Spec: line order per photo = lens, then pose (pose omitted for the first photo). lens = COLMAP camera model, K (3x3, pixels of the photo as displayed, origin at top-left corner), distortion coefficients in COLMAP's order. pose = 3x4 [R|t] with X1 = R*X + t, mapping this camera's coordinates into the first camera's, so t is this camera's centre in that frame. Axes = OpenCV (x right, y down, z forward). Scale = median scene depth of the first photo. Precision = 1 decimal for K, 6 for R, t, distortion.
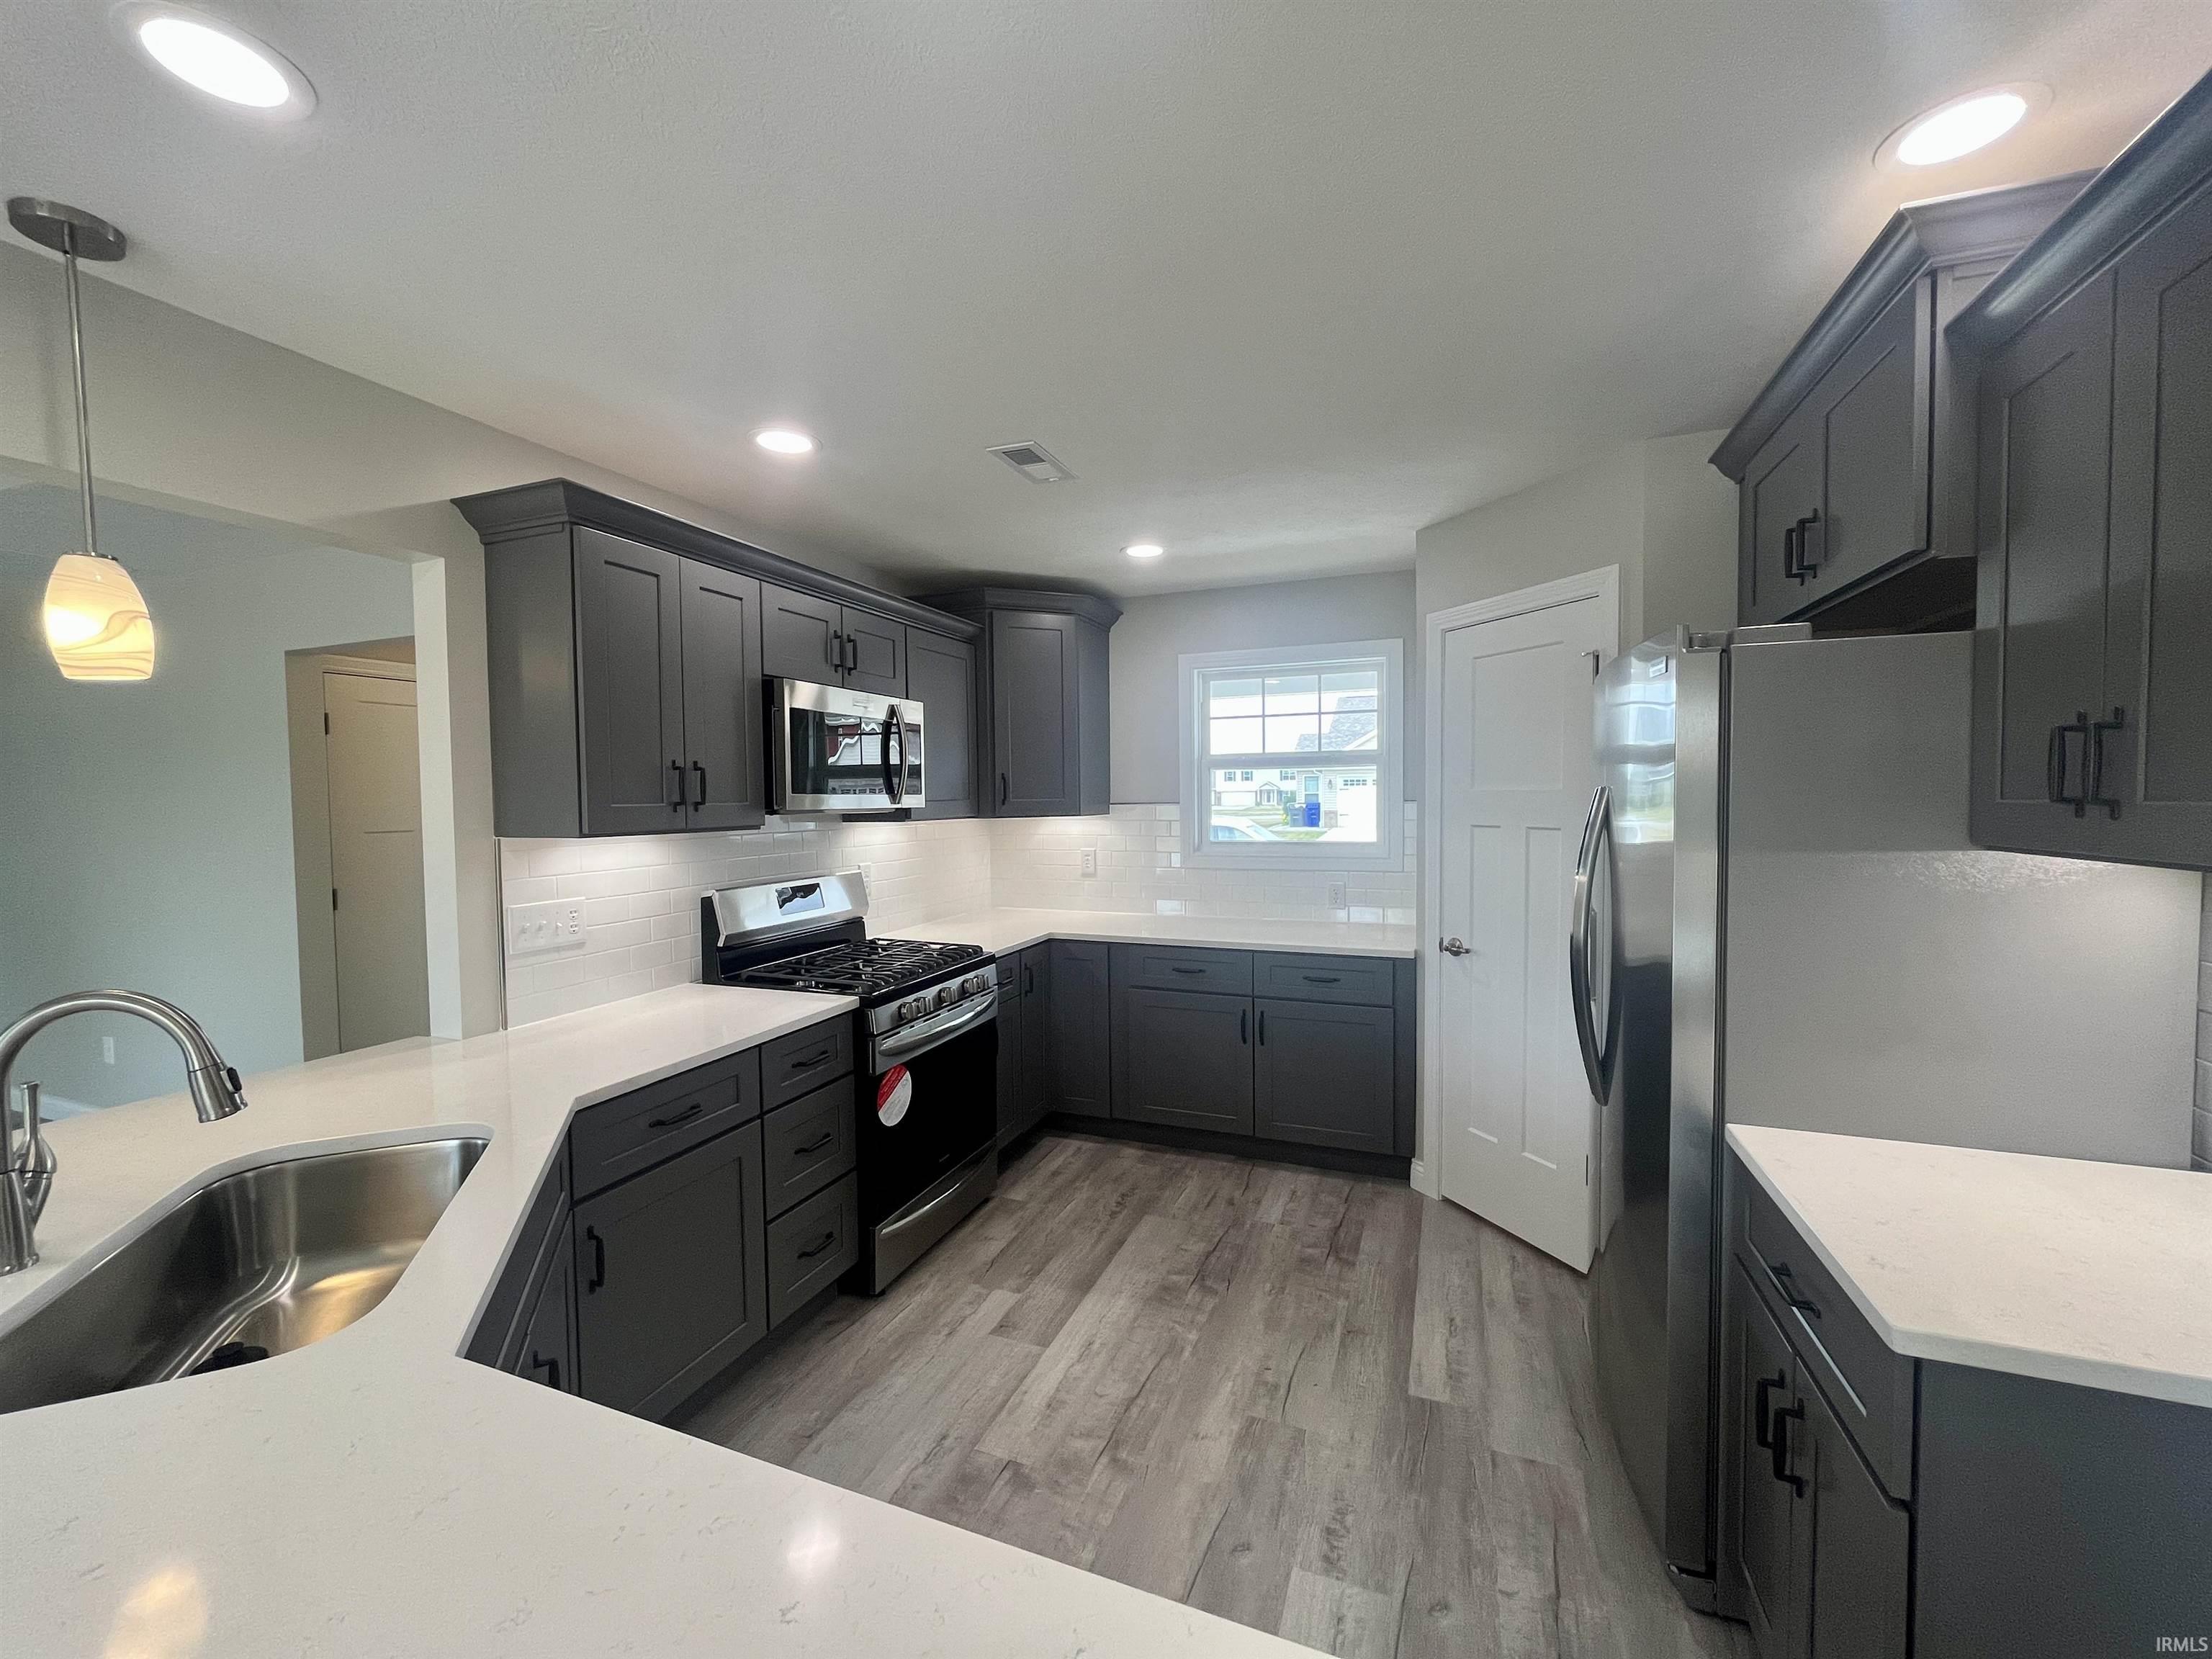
lens RADIAL K [[887.2, 0, 1098.6], [0, 887.2, 829.3], [0, 0, 1]] dist [-0.002076, -0.000270]
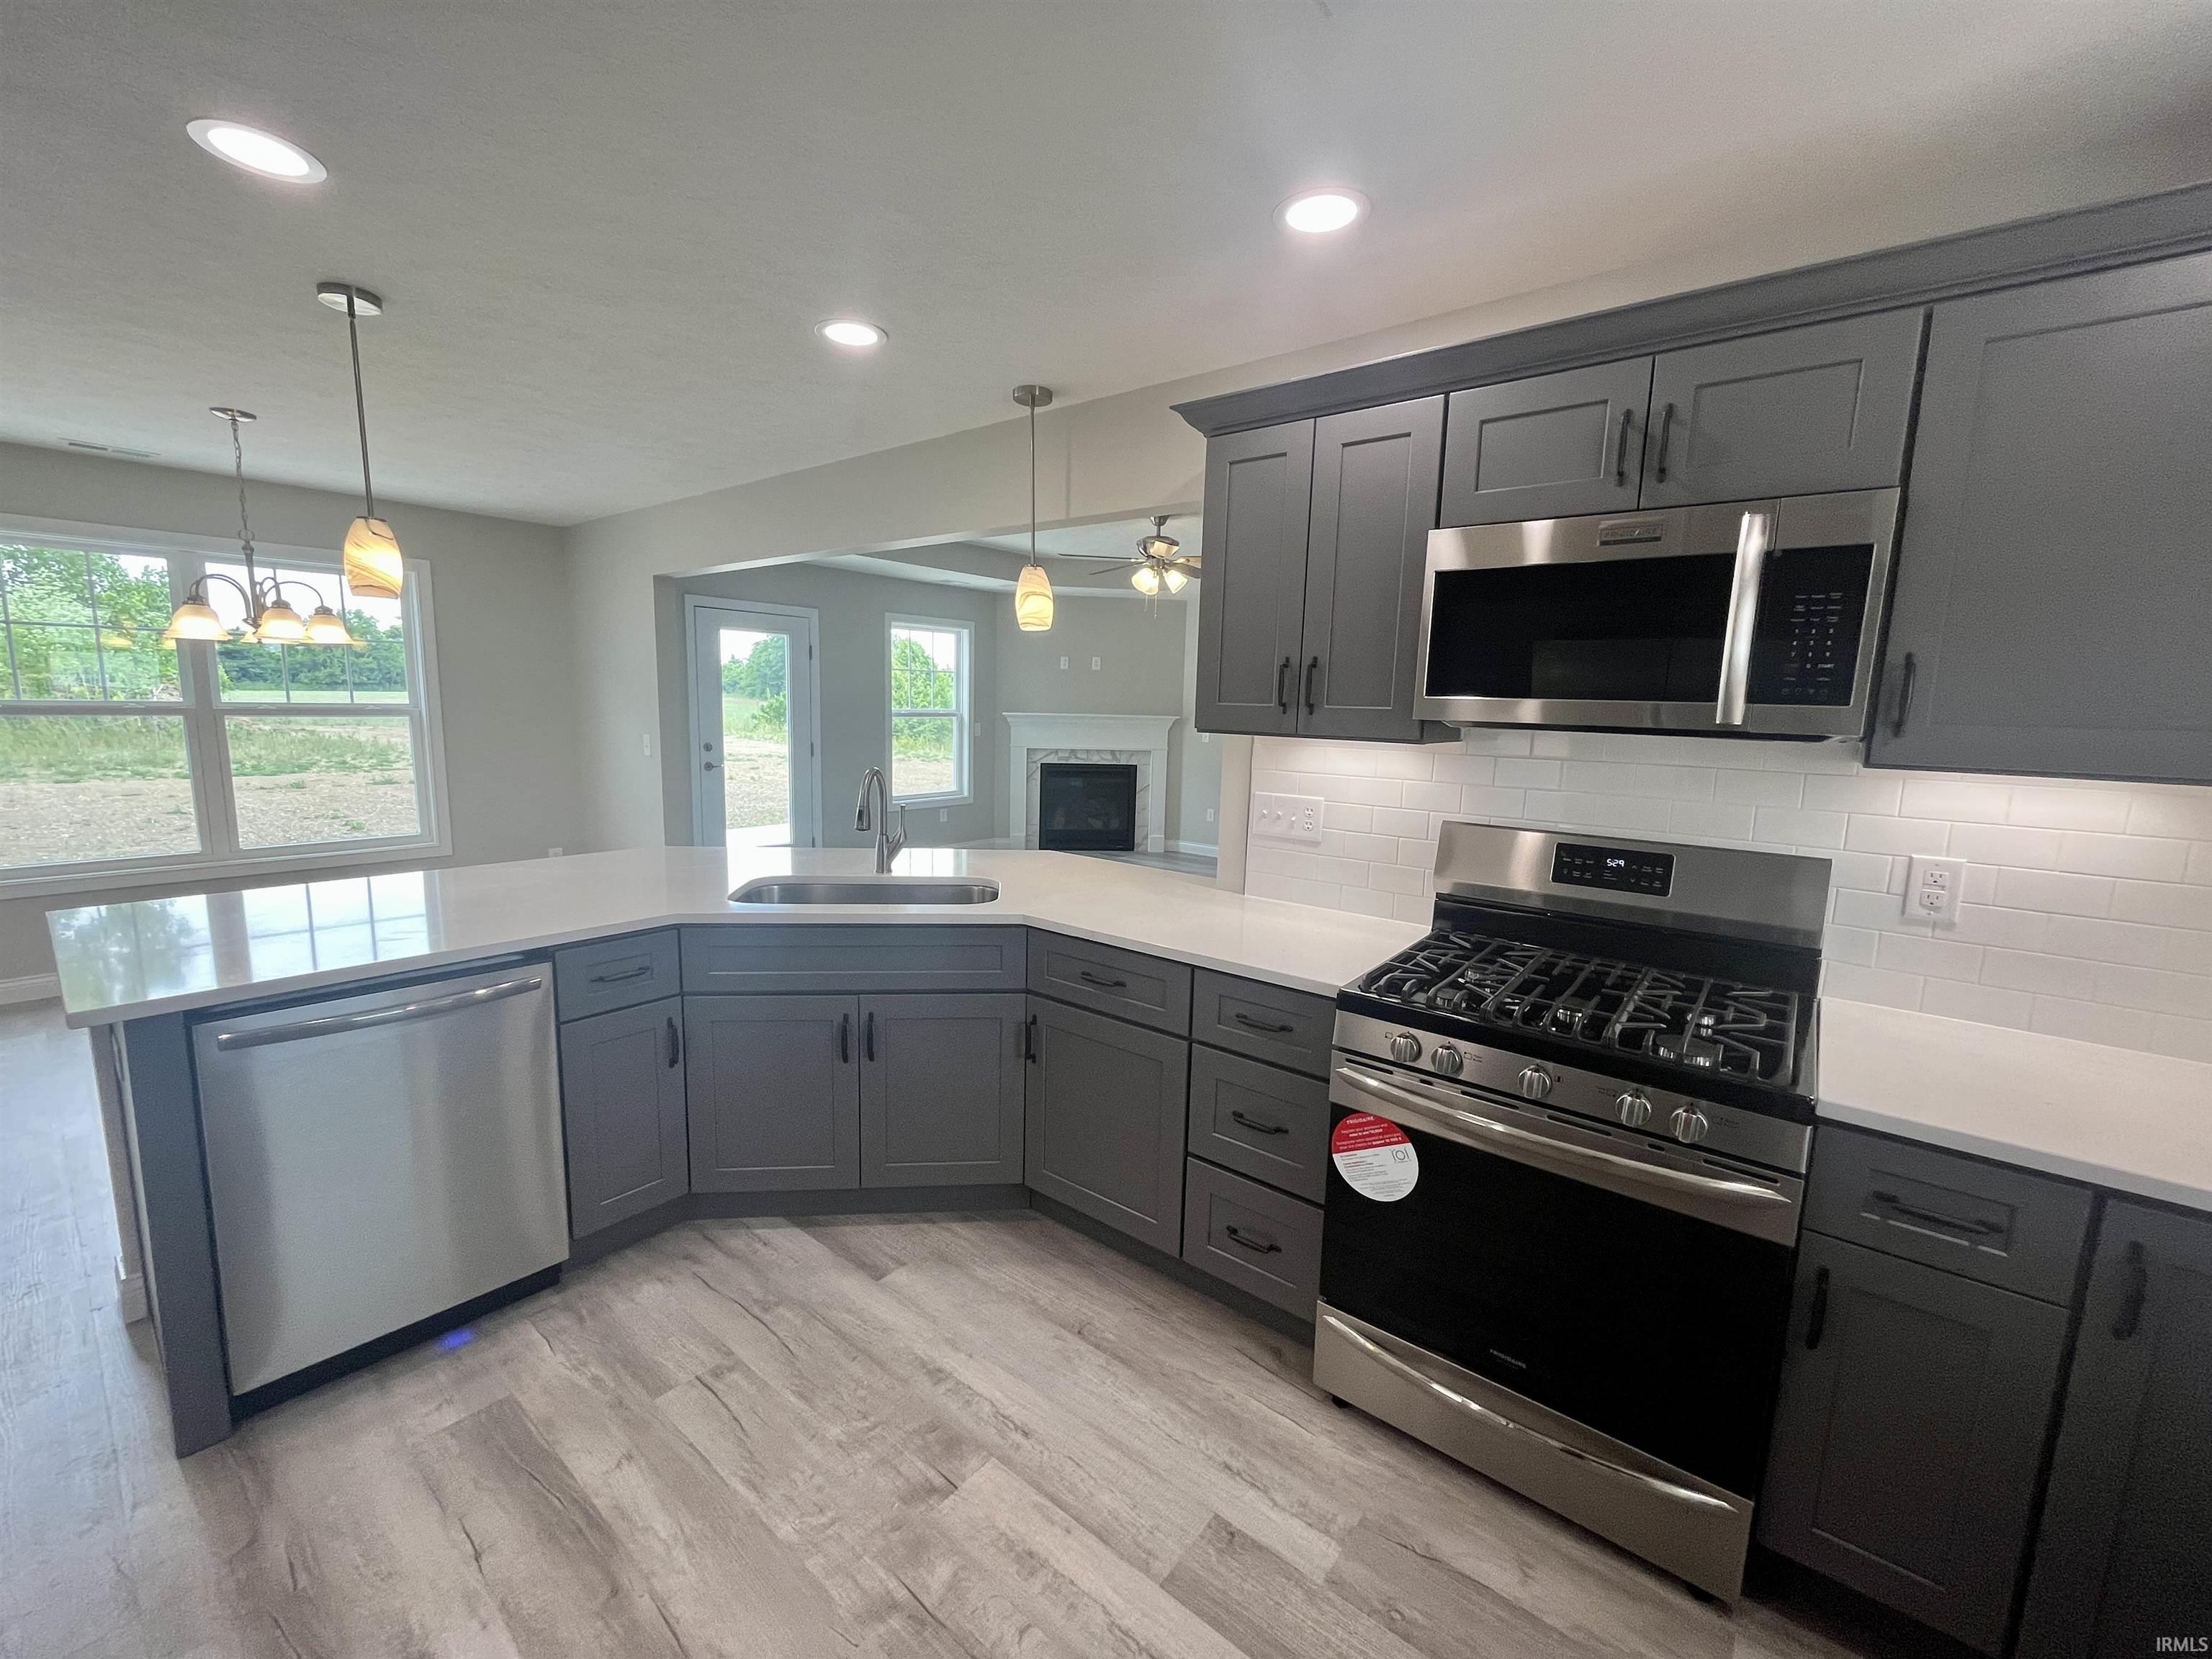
lens RADIAL K [[887.2, 0, 1095.8], [0, 887.2, 832.5], [0, 0, 1]] dist [-0.002076, -0.000270]
pose [[-0.297547, 0.142428, -0.944023, 0.491793], [-0.060882, 0.983966, 0.167643, -0.041878], [0.952764, 0.107356, -0.284104, 1.128593]]
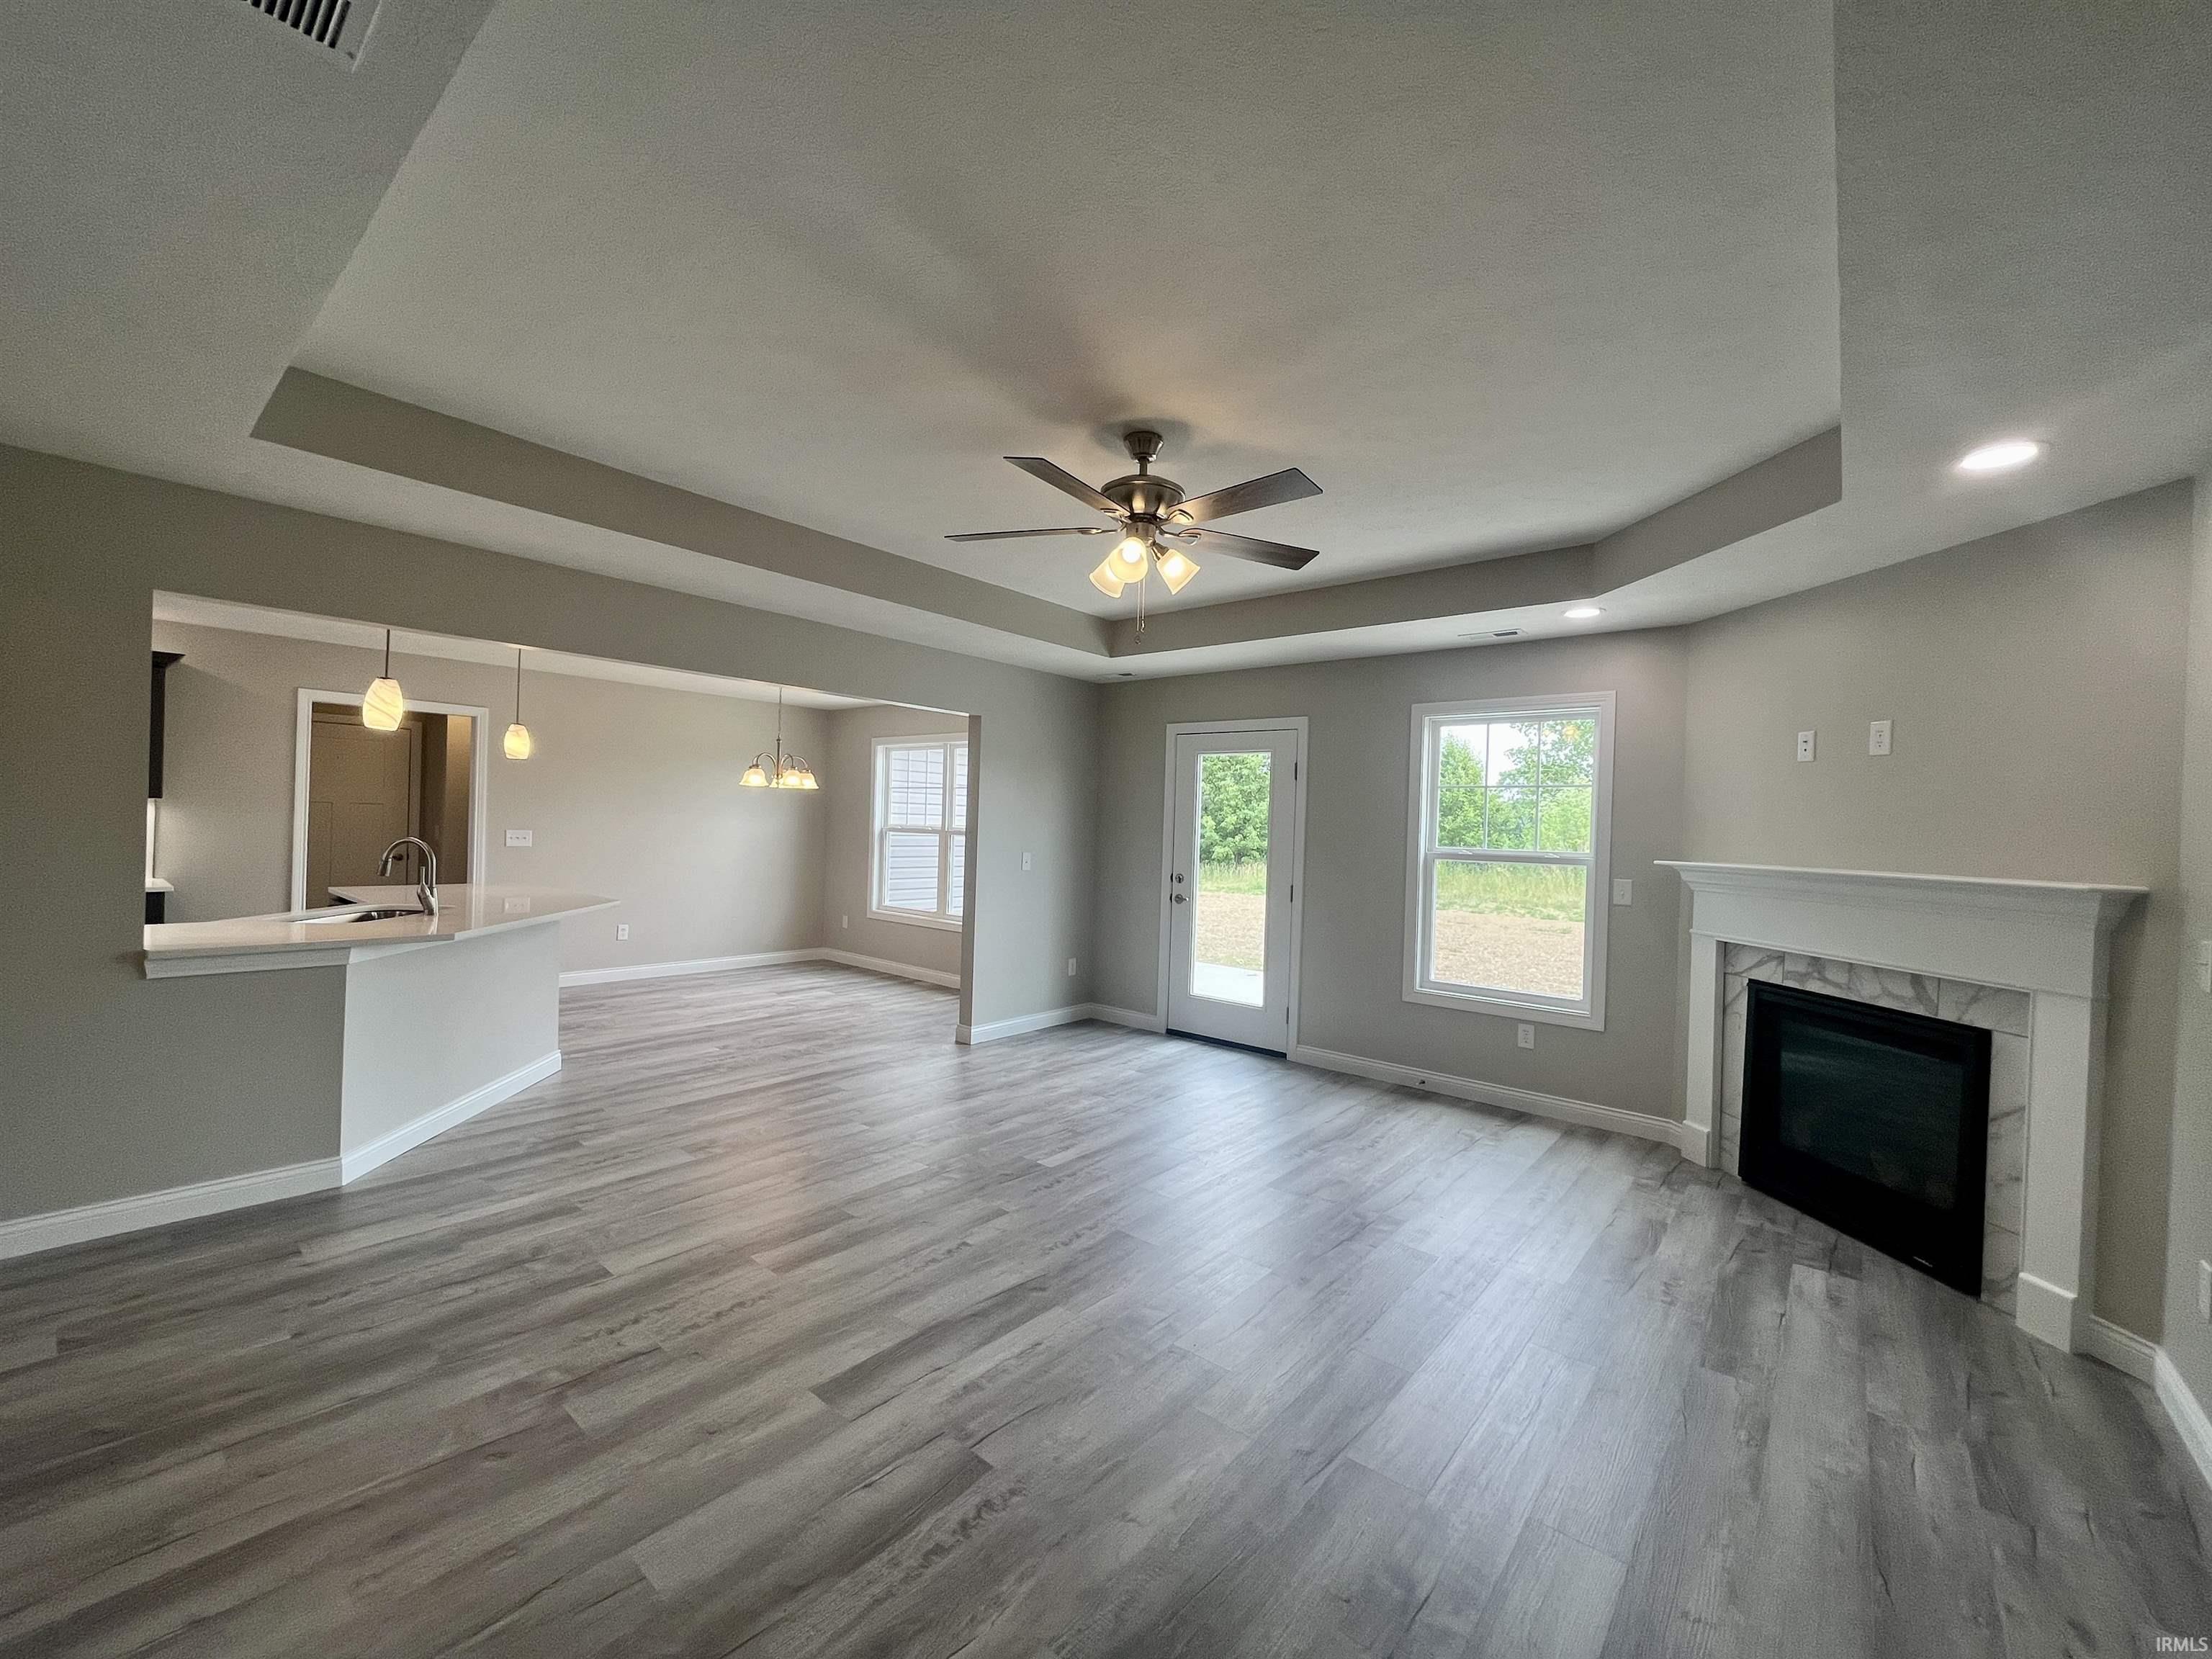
lens RADIAL K [[887.2, 0, 1103.6], [0, 887.2, 833.7], [0, 0, 1]] dist [-0.002076, -0.000270]
pose [[-0.951678, -0.025090, 0.306070, -0.464039], [-0.012066, 0.998942, 0.044368, -0.032003], [-0.306860, 0.038531, -0.950975, 1.324089]]
